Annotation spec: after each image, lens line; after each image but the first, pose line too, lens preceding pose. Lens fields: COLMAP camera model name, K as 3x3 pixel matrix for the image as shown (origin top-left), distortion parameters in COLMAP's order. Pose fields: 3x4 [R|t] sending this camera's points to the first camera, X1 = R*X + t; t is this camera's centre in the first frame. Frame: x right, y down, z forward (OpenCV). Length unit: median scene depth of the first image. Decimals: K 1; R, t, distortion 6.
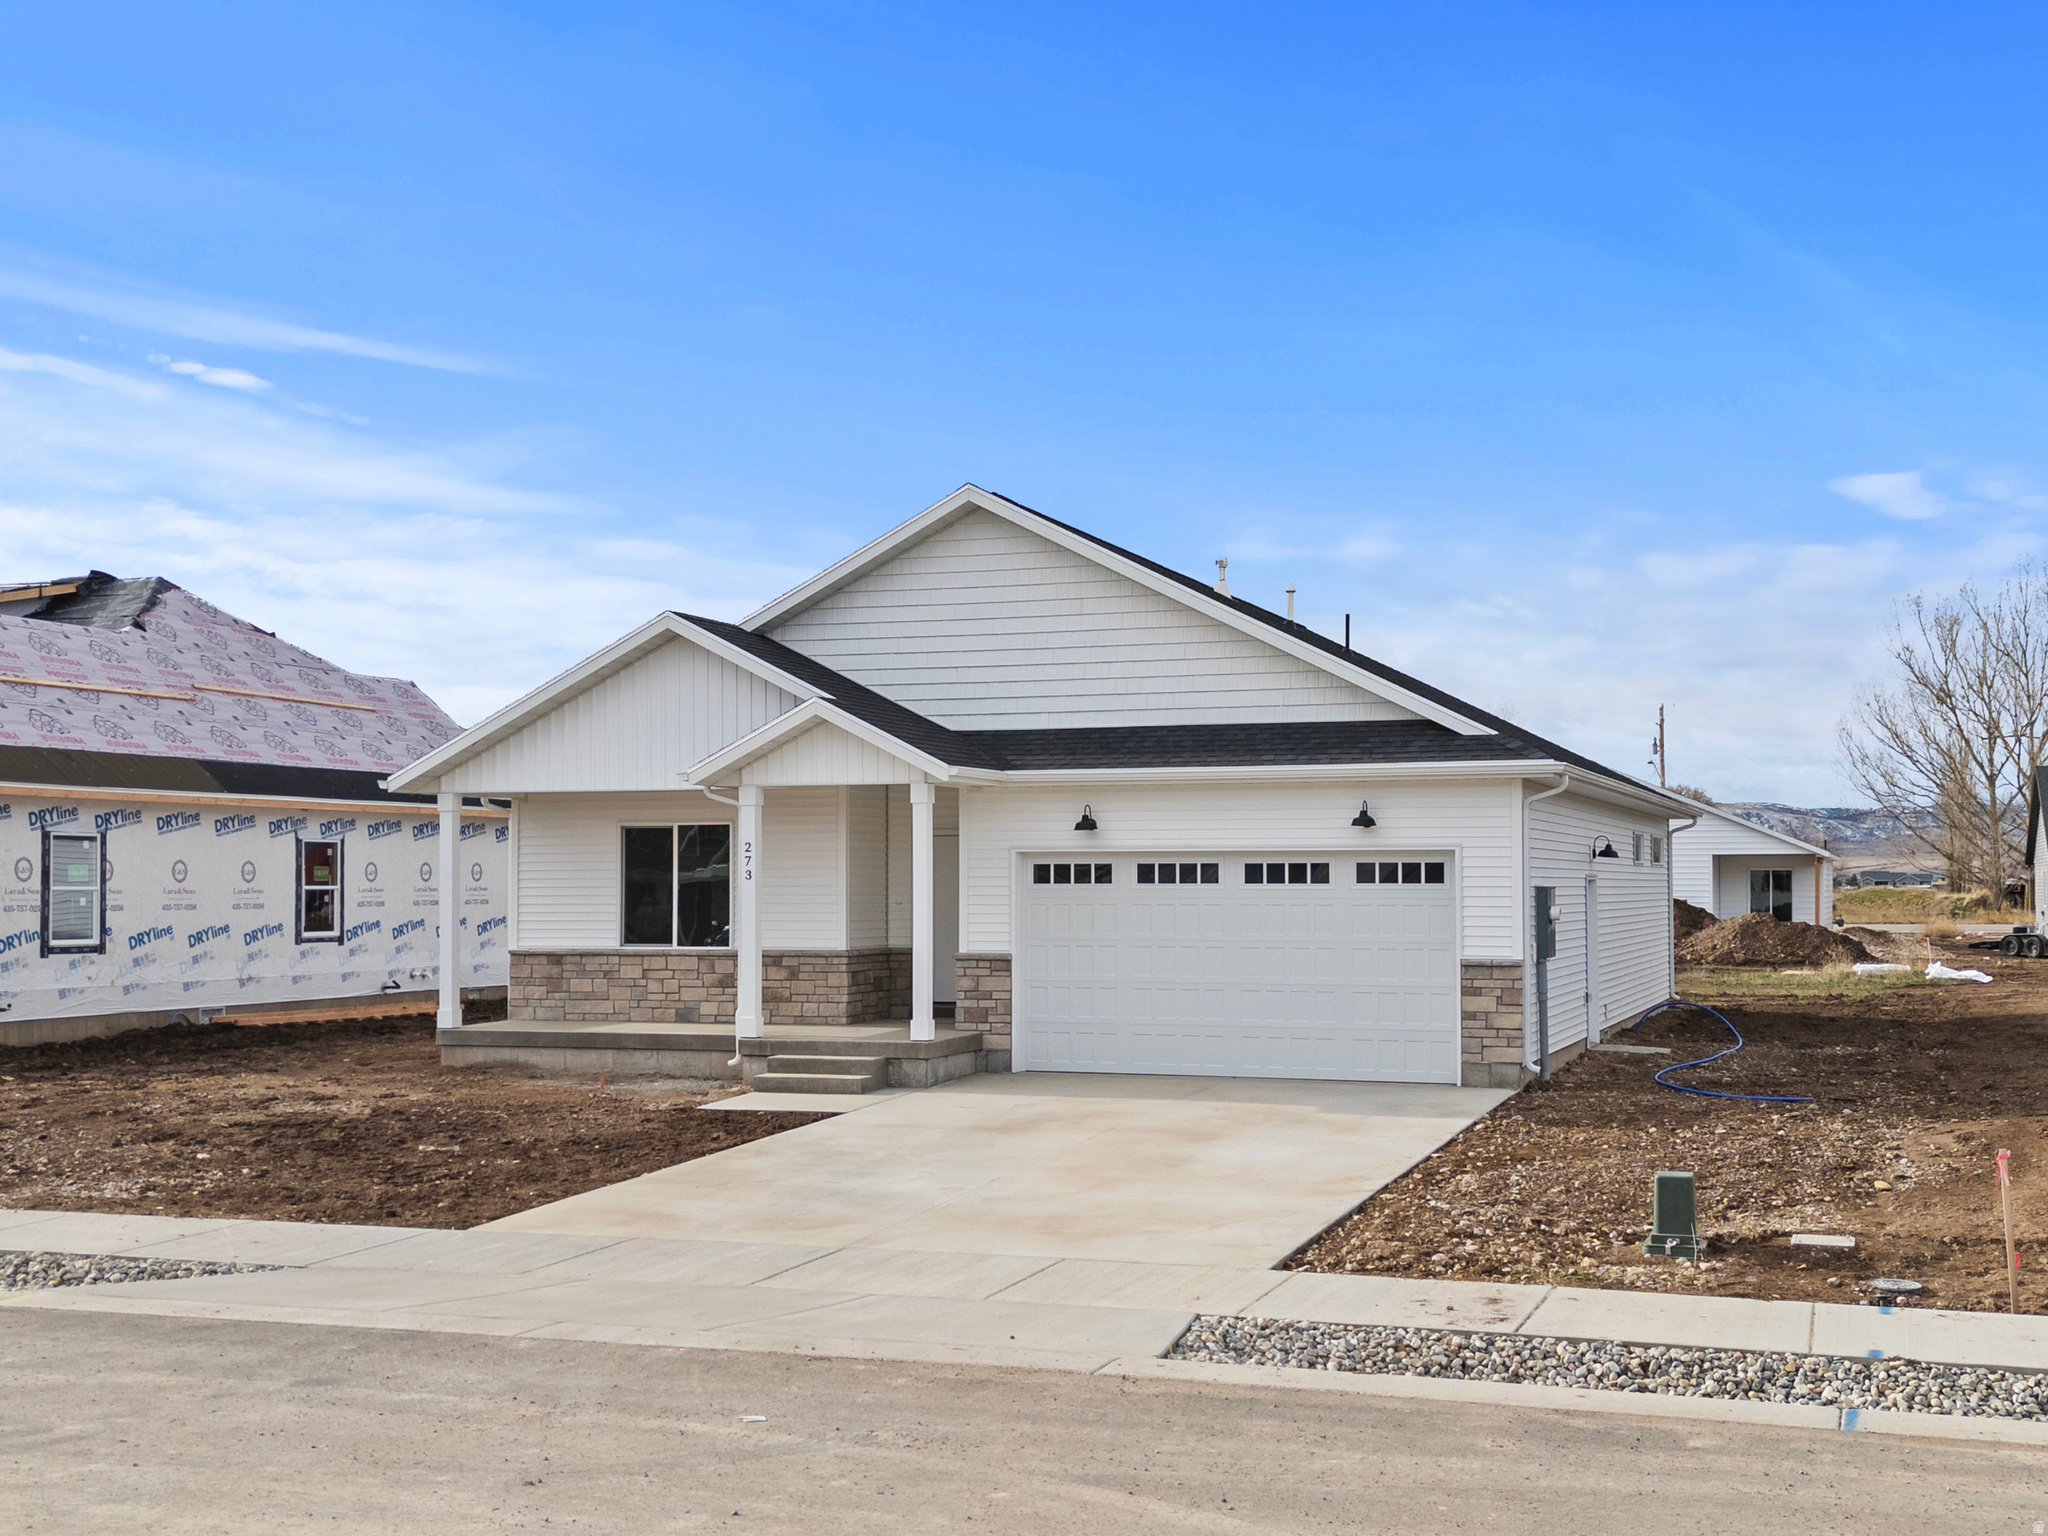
lens RADIAL K [[2411.2, 0, 1112.4], [0, 2411.2, 801.2], [0, 0, 1]] dist [0.072034, -0.070345]
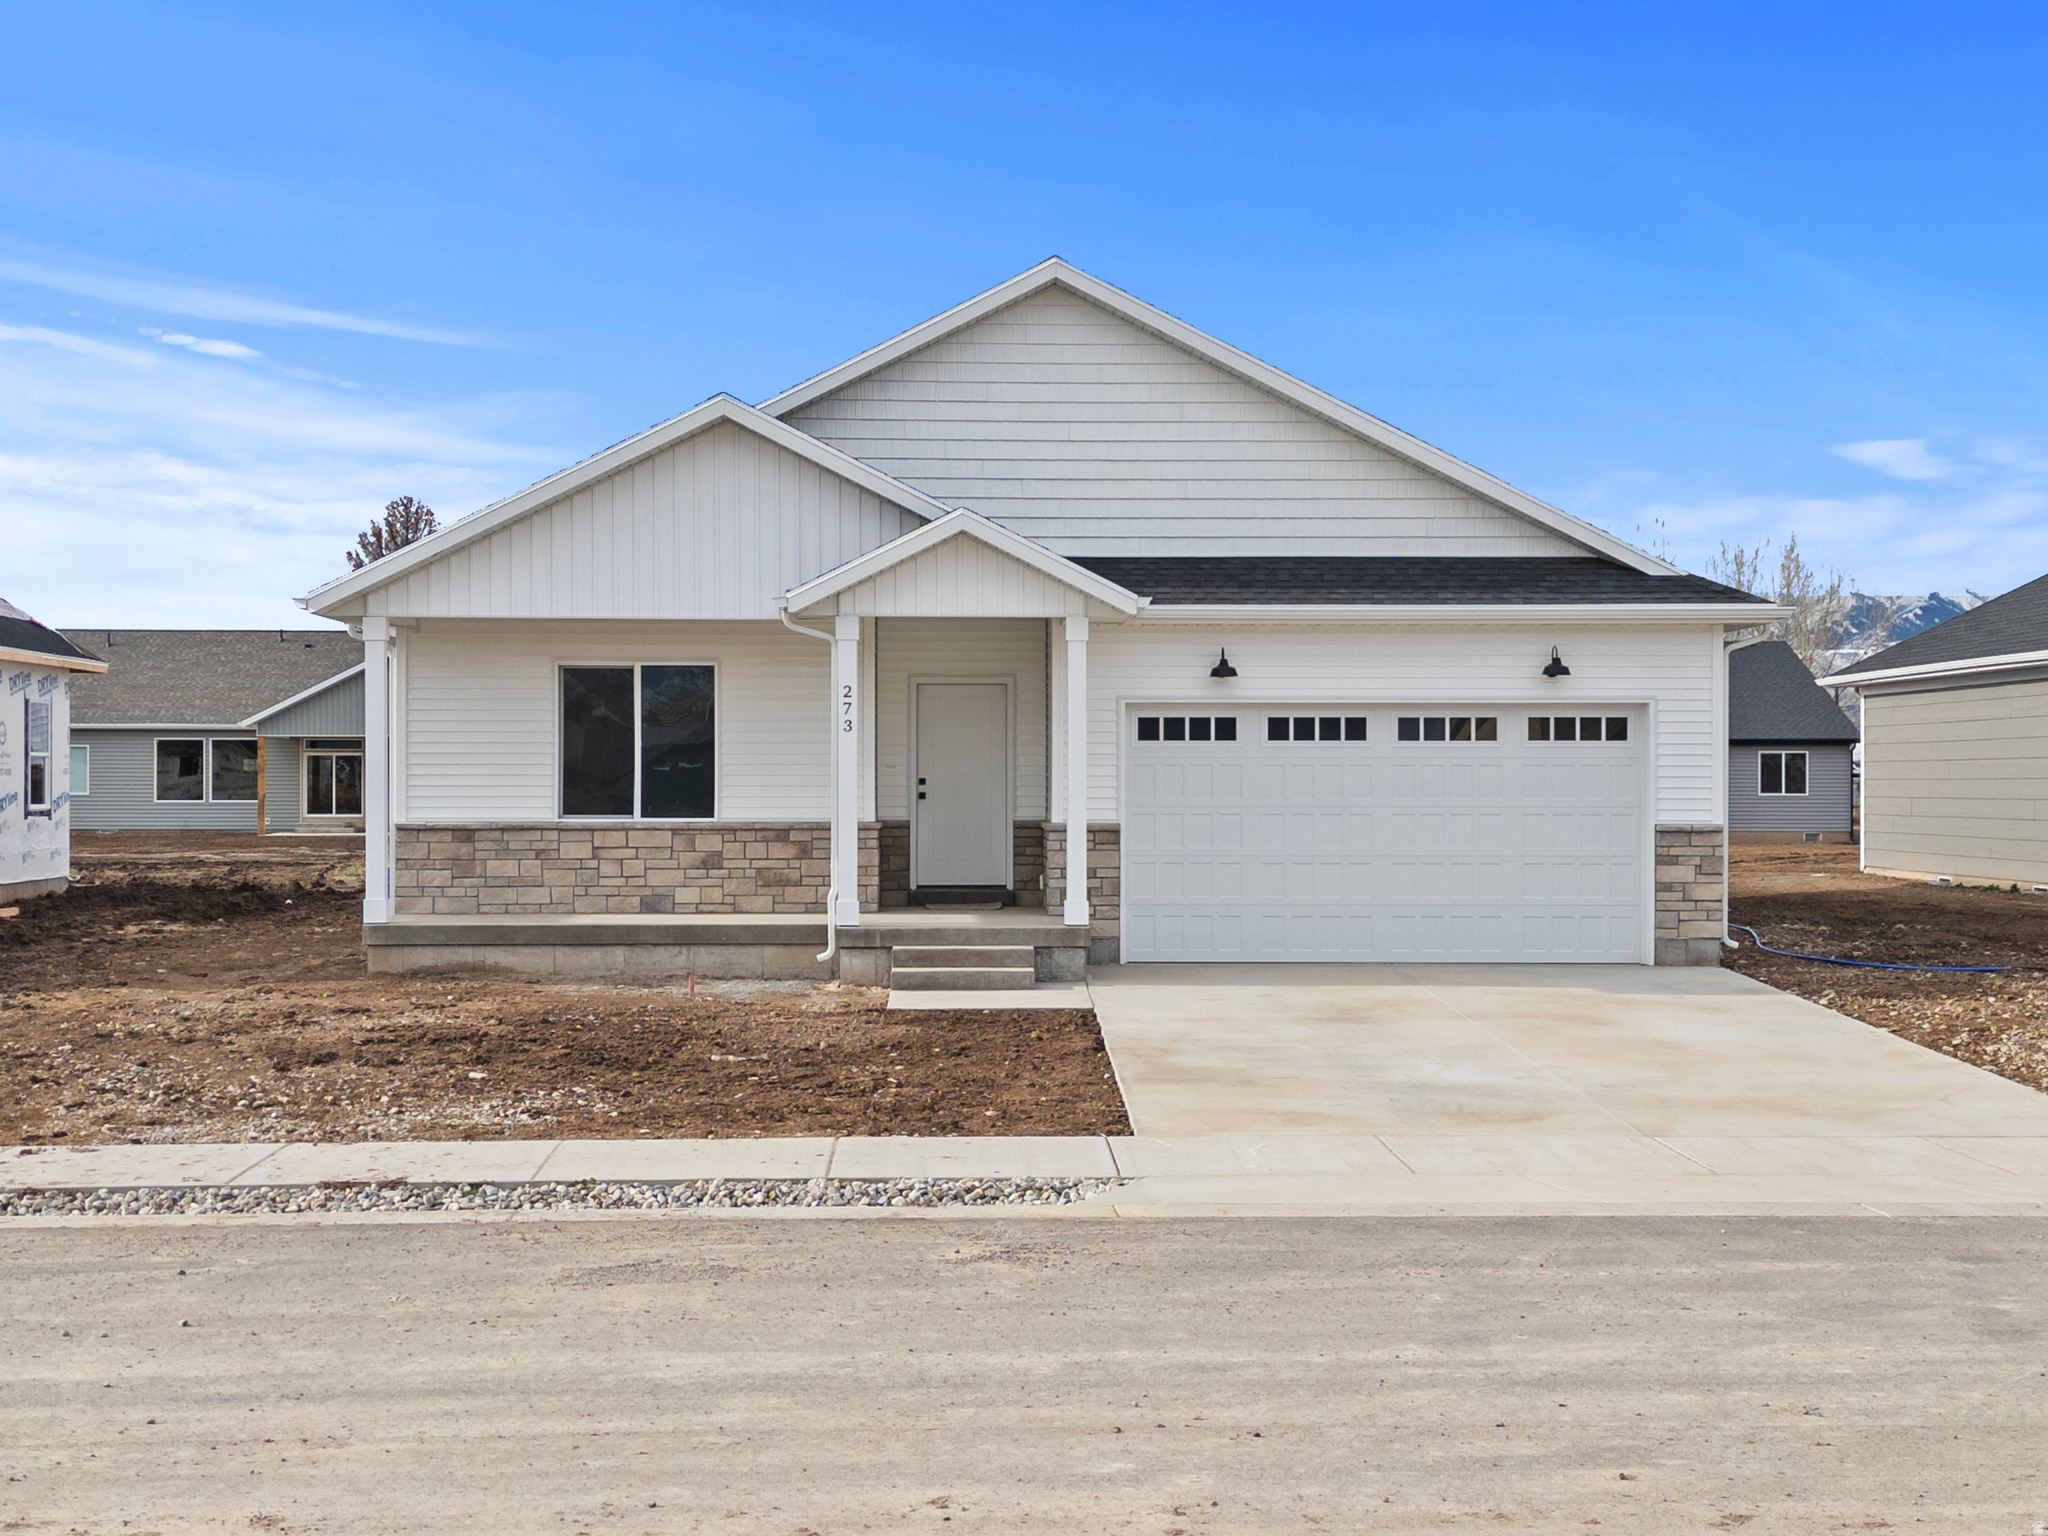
lens RADIAL K [[2858.2, 0, 1075.2], [0, 2858.2, 800.0], [0, 0, 1]] dist [0.065370, -0.103690]
pose [[0.931787, -0.000179, 0.363006, -0.413804], [-0.014592, 0.999173, 0.037949, 0.017448], [-0.362713, -0.040658, 0.931014, 0.077807]]
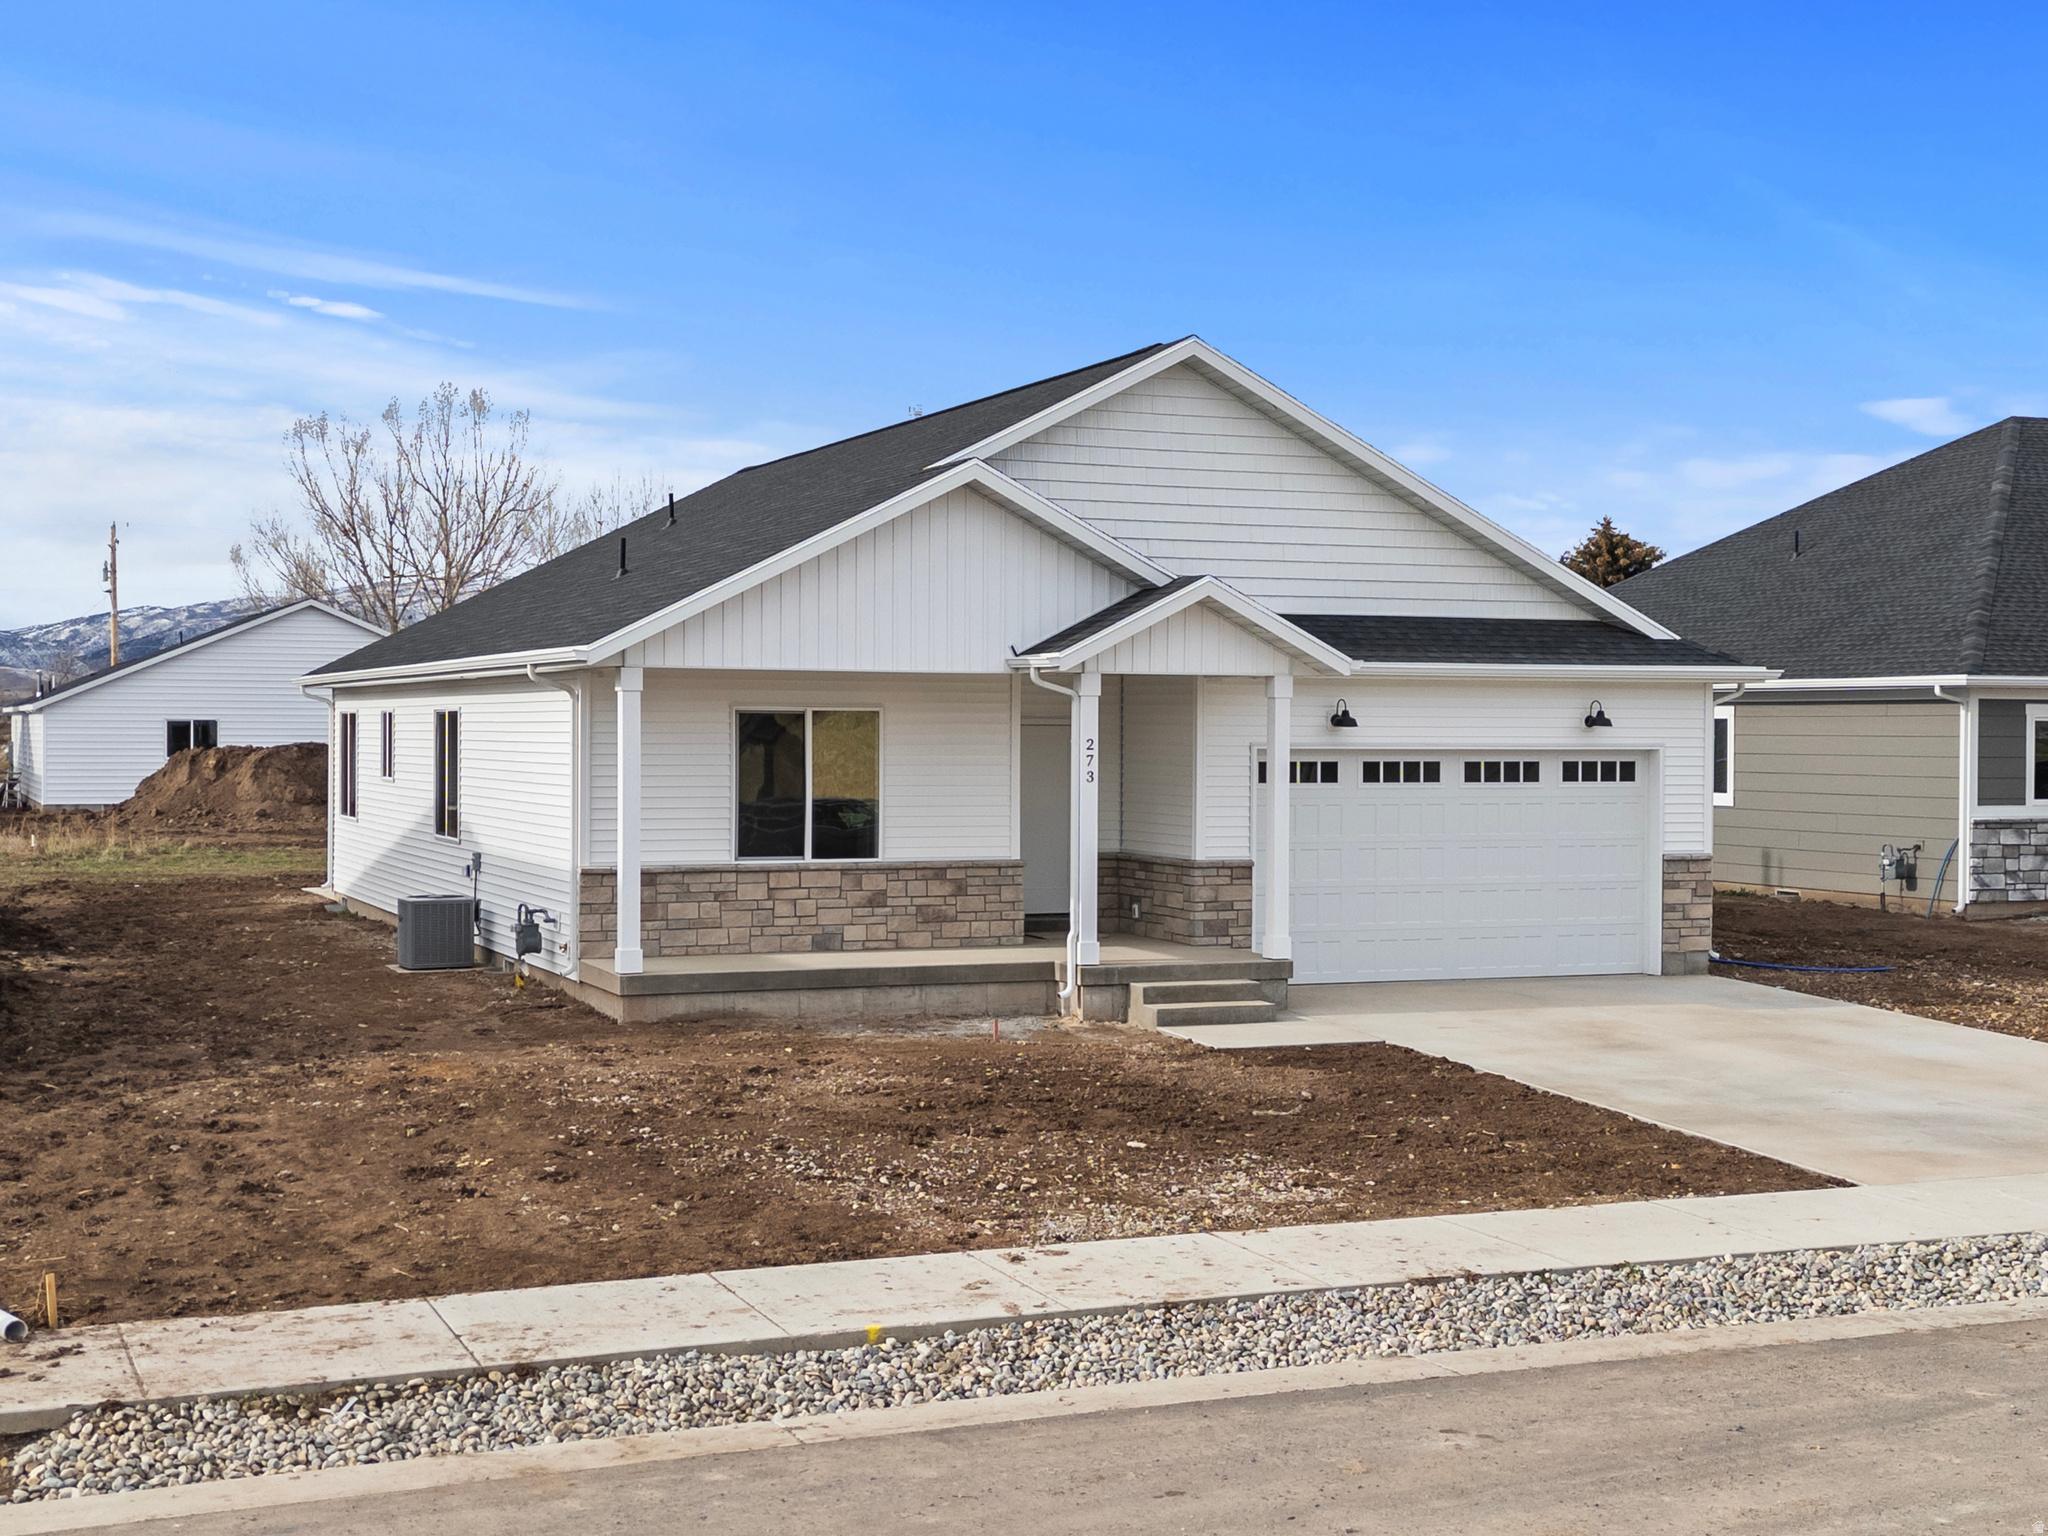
lens RADIAL K [[2666.6, 0, 992.9], [0, 2666.6, 794.8], [0, 0, 1]] dist [0.020465, 0.011229]
pose [[0.752636, -0.011708, 0.658332, -0.775576], [-0.028801, 0.998300, 0.050681, -0.009815], [-0.657806, -0.057104, 0.751019, 0.301273]]
